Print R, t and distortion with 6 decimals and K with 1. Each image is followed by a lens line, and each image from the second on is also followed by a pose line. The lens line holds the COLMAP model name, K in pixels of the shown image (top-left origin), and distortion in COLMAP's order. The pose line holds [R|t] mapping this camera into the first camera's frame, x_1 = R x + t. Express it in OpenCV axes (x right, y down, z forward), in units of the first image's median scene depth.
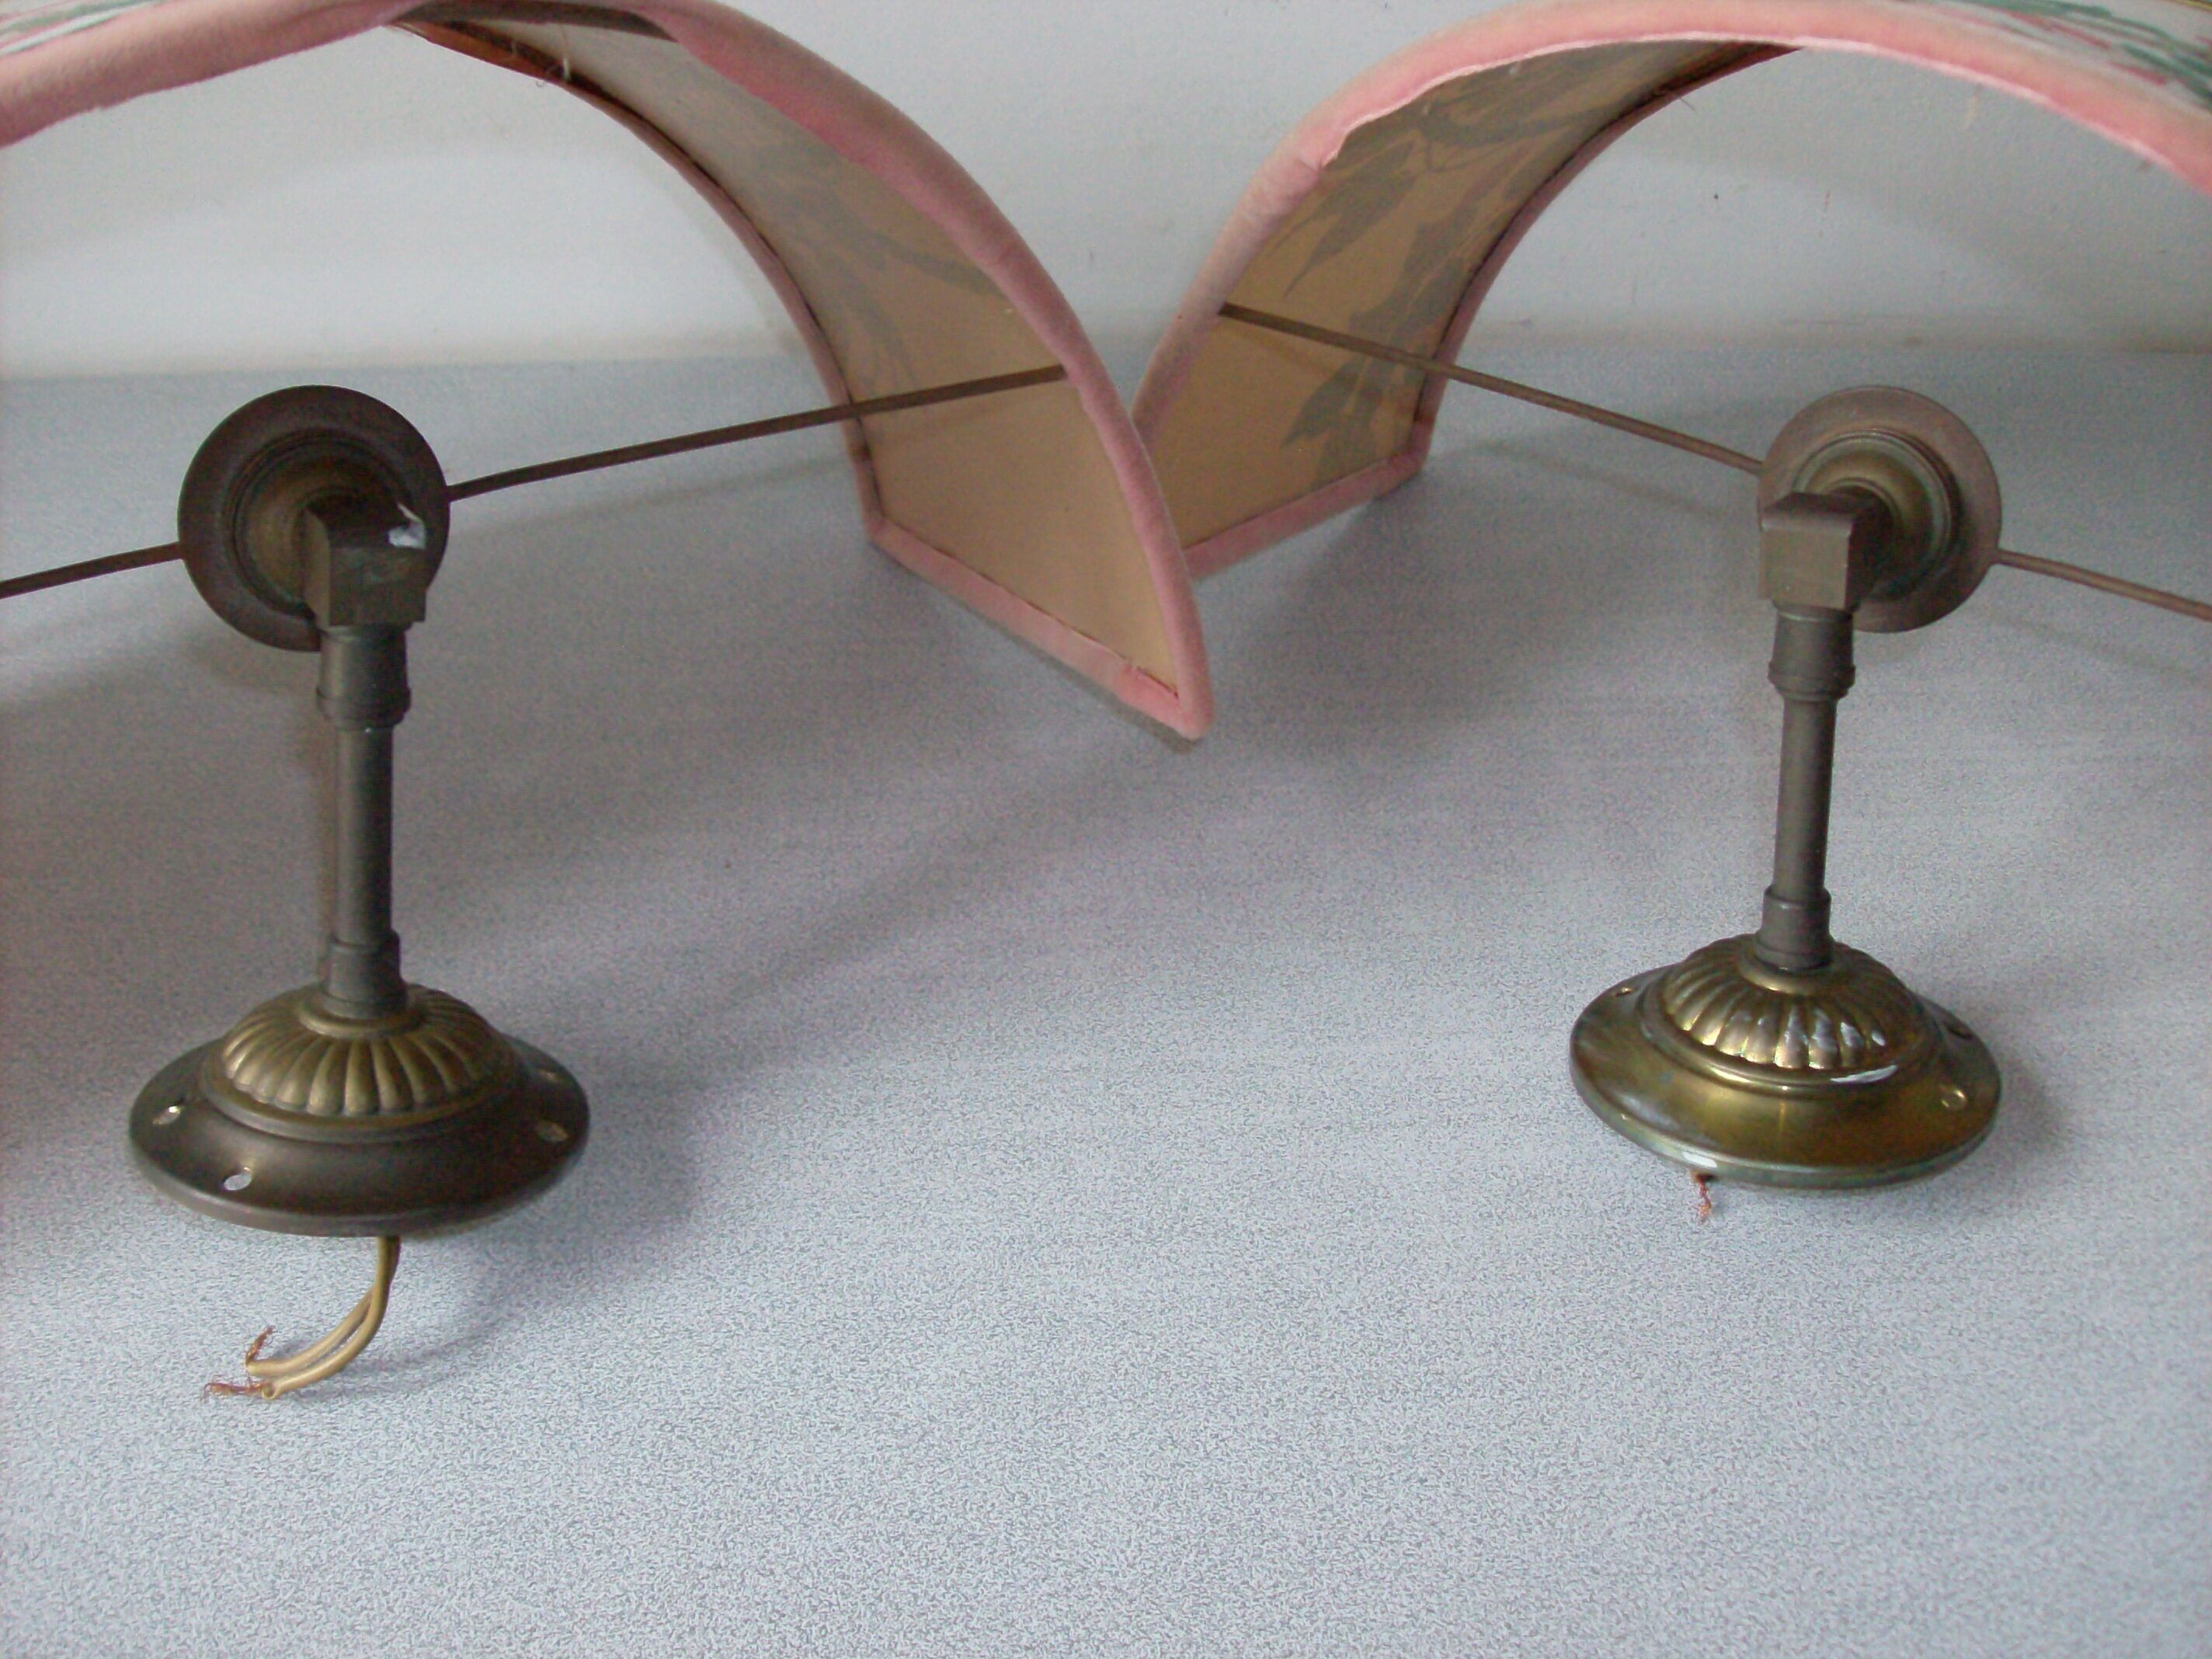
lens RADIAL K [[2301.8, 0, 1135.6], [0, 2301.8, 841.5], [0, 0, 1]] dist [-0.182667, 0.148682]
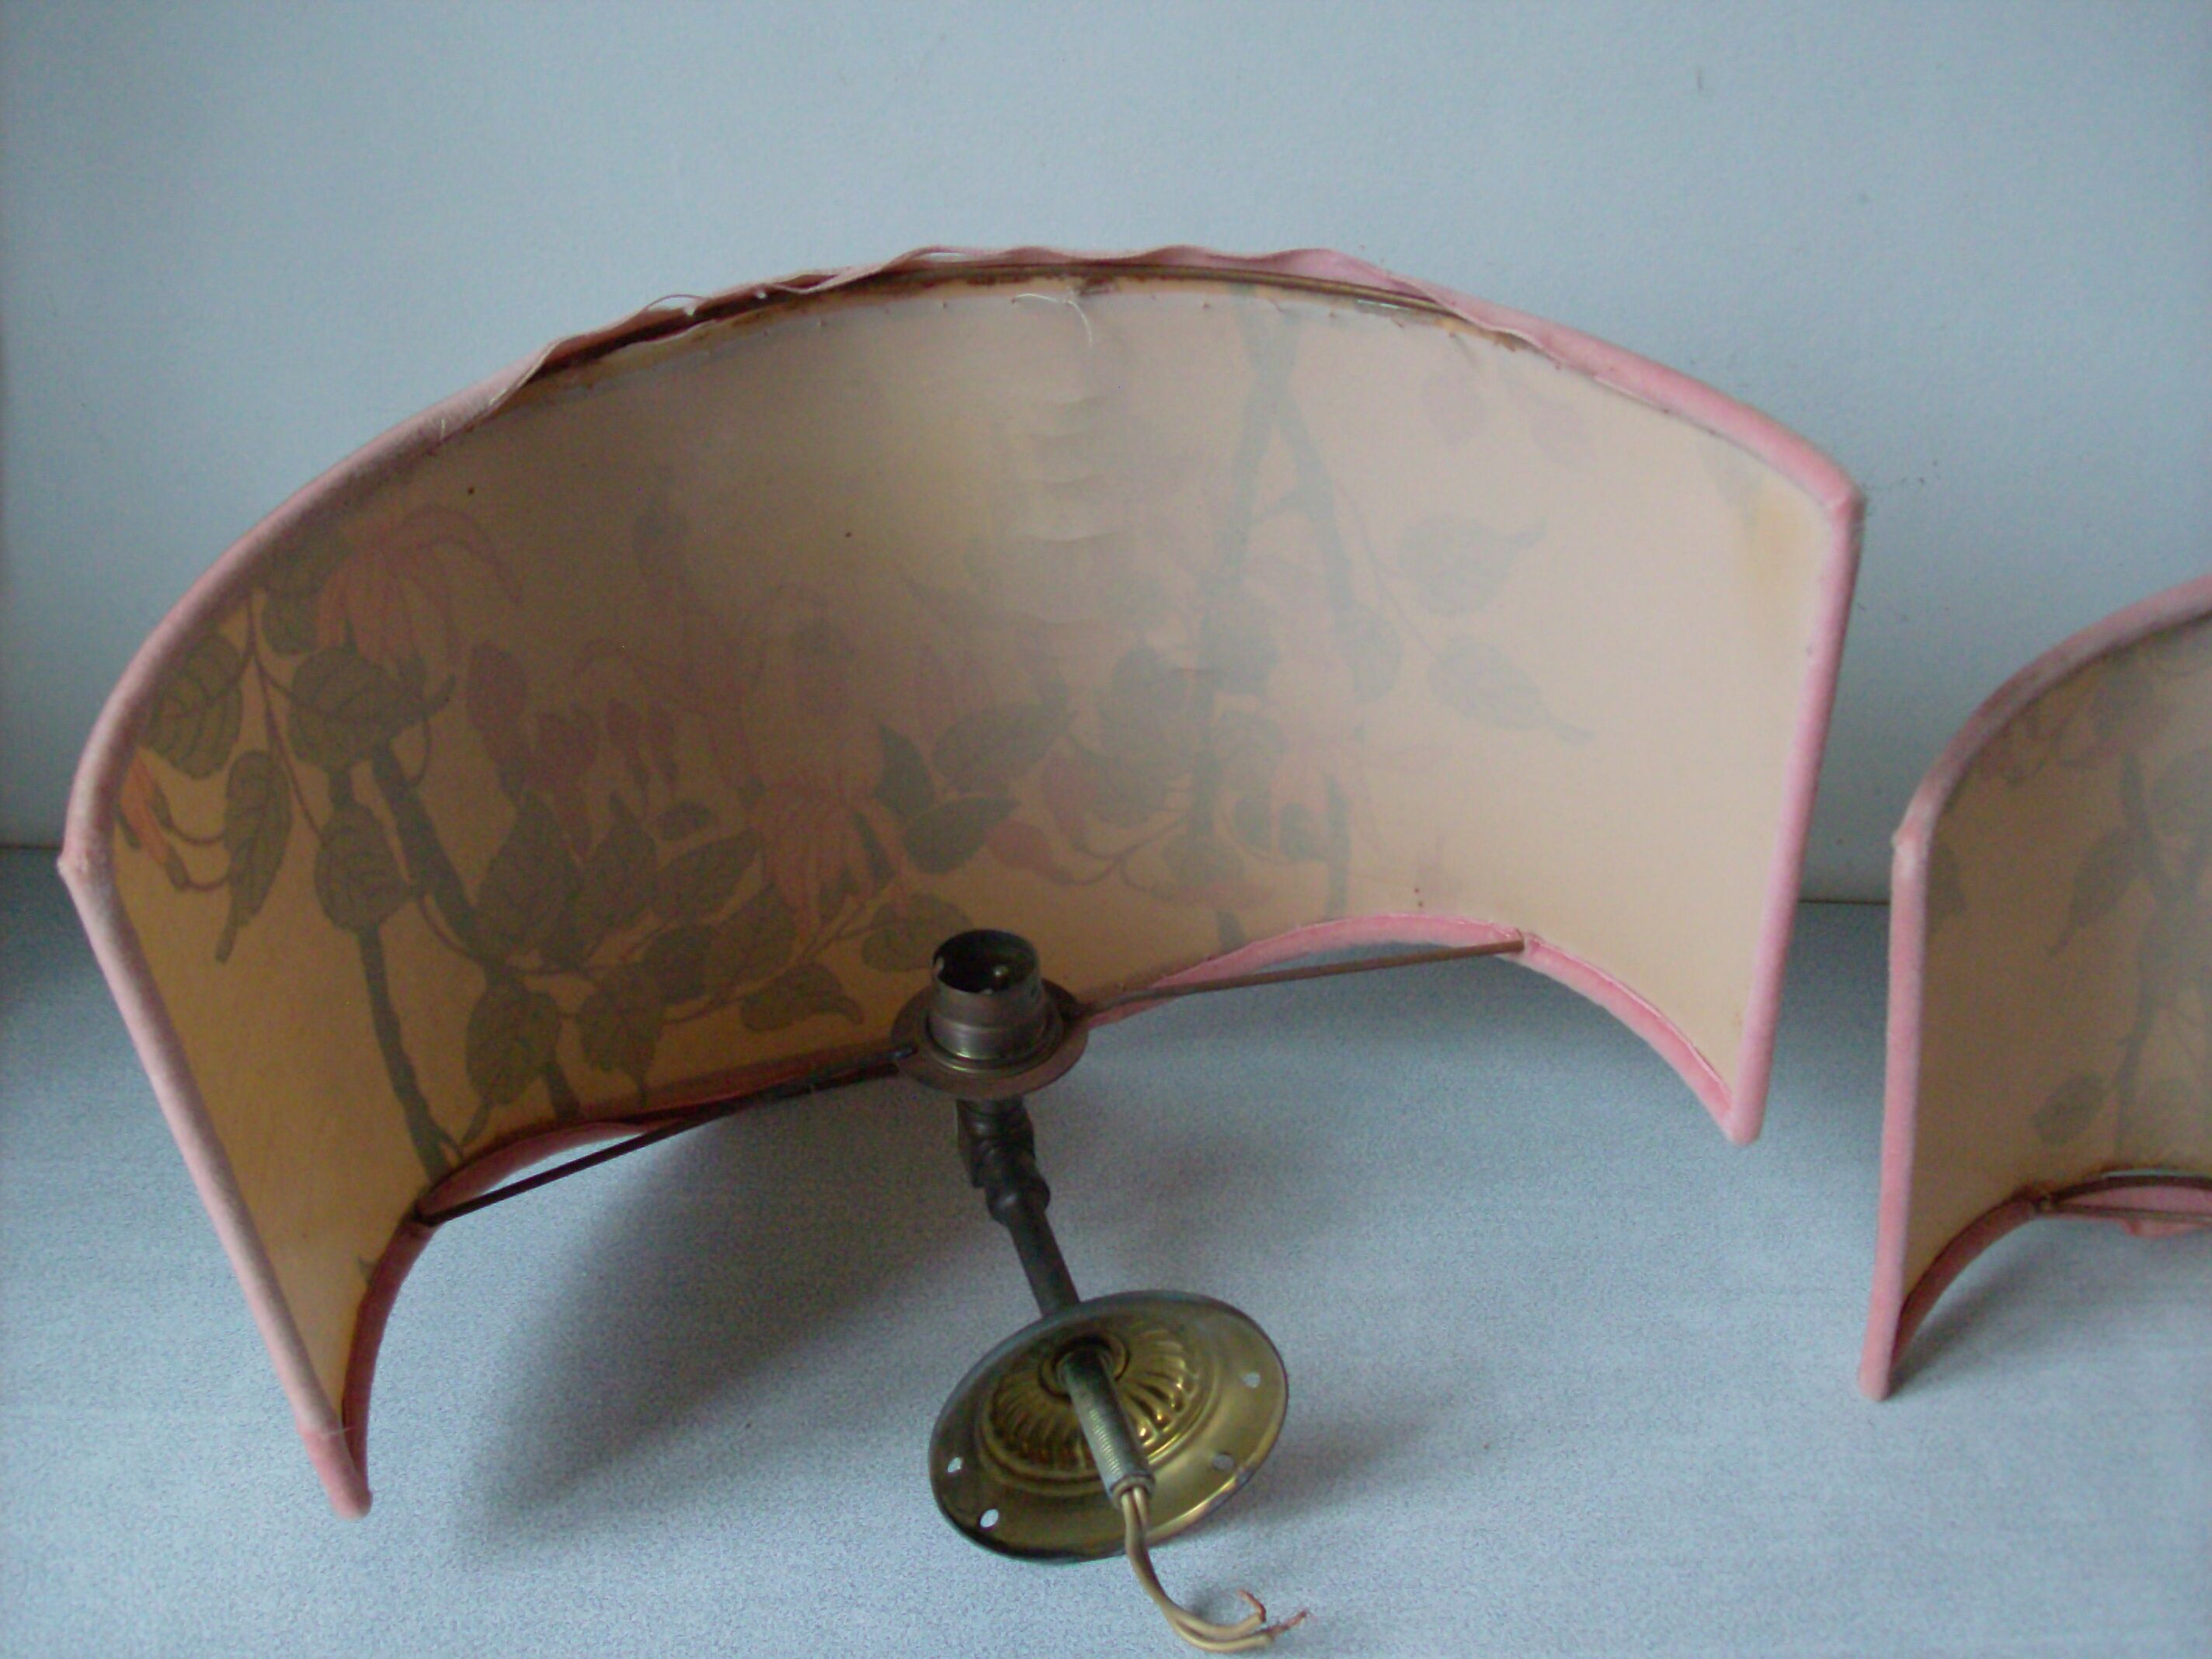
lens RADIAL K [[2301.8, 0, 1135.6], [0, 2301.8, 841.5], [0, 0, 1]] dist [-0.182667, 0.148682]
pose [[0.998583, 0.052595, 0.008092, -0.443248], [-0.051223, 0.991251, -0.121647, -0.164945], [-0.014419, 0.121060, 0.992540, -0.167642]]
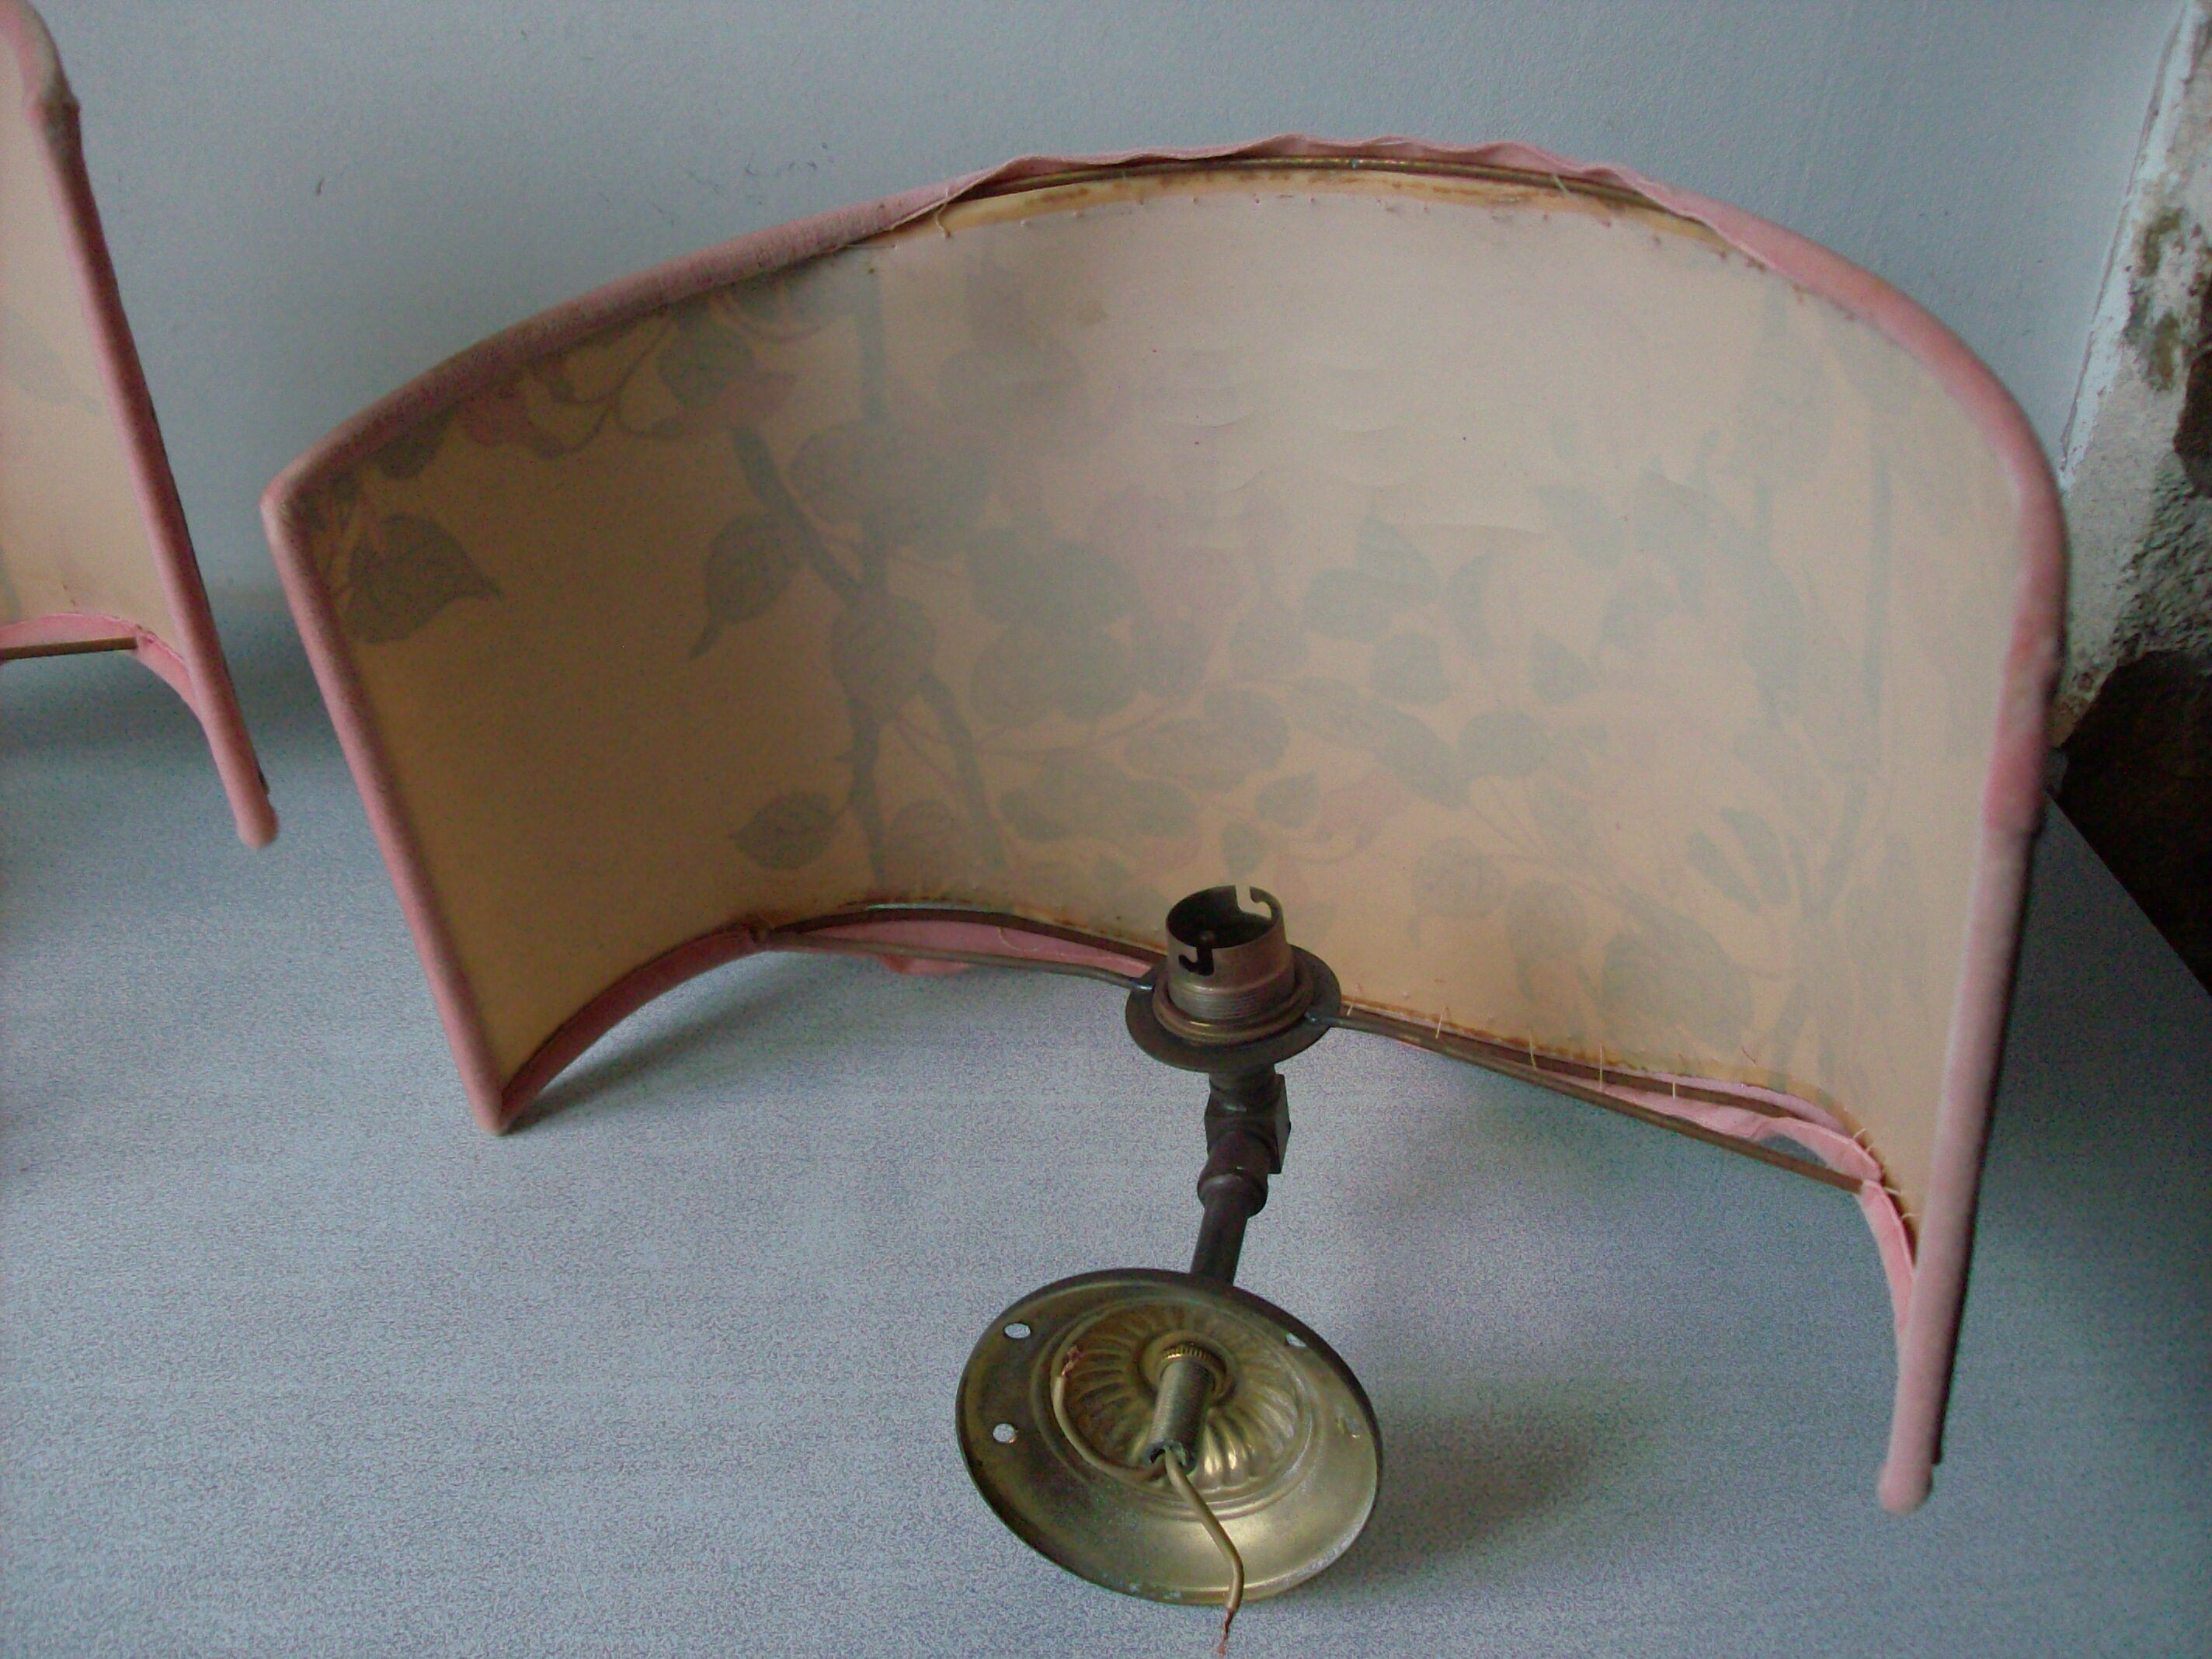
lens RADIAL K [[2301.8, 0, 1135.6], [0, 2301.8, 841.5], [0, 0, 1]] dist [-0.182667, 0.148682]
pose [[0.994430, 0.055692, 0.089481, 0.280169], [-0.051744, 0.997607, -0.045854, -0.141590], [-0.091820, 0.040969, 0.994932, -0.087640]]
